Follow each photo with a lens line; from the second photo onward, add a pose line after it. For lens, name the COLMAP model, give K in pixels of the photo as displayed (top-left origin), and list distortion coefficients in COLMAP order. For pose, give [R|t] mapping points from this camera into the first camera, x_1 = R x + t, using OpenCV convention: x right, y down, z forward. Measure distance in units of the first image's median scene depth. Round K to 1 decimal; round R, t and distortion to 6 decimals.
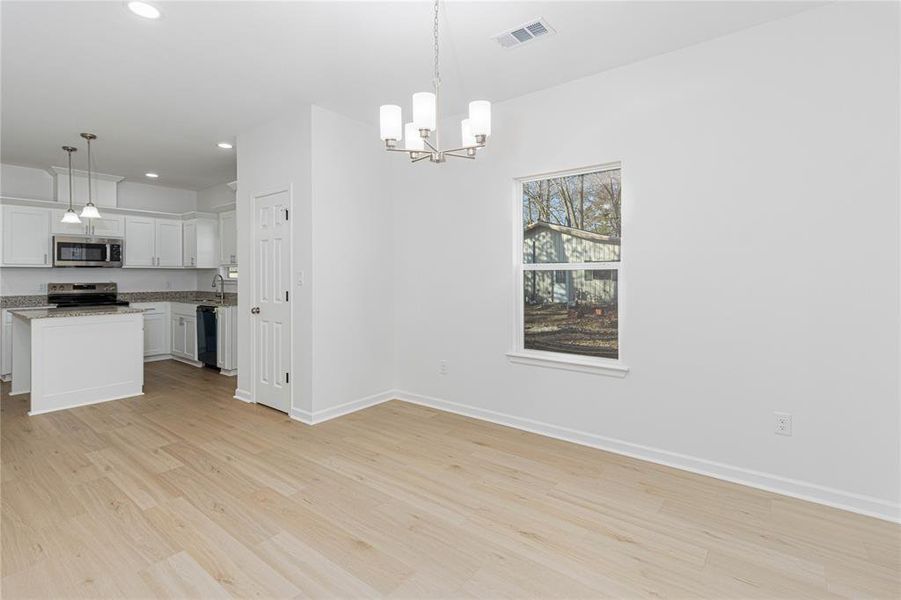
lens RADIAL K [[425.4, 0, 453.3], [0, 425.4, 268.8], [0, 0, 1]] dist [-0.002459, -0.000490]
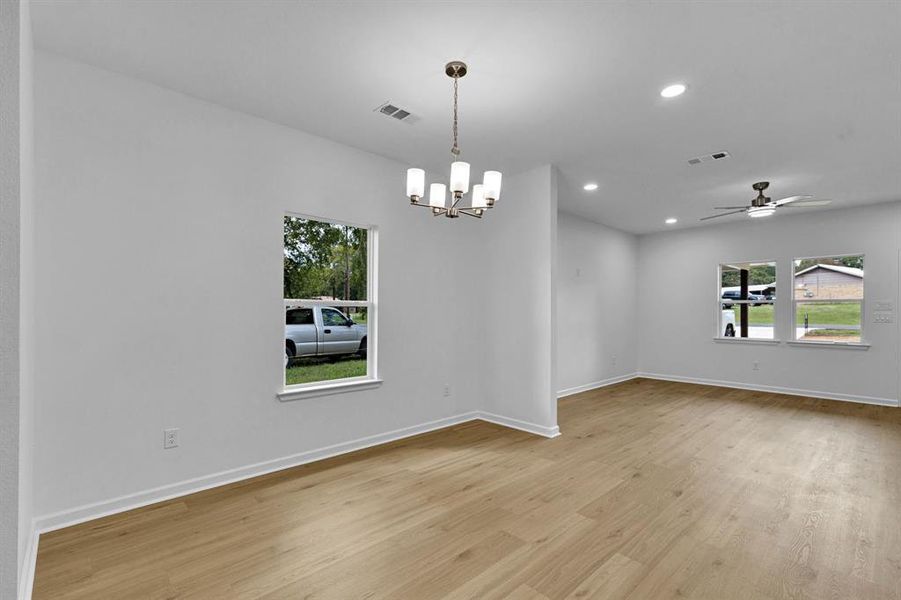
lens RADIAL K [[406.6, 0, 446.9], [0, 406.6, 308.3], [0, 0, 1]] dist [0.000190, 0.000010]
pose [[0.168844, 0.008805, 0.985604, -0.539598], [-0.012838, 0.999895, -0.006733, 0.008231], [-0.985559, -0.011516, 0.168939, 0.372095]]
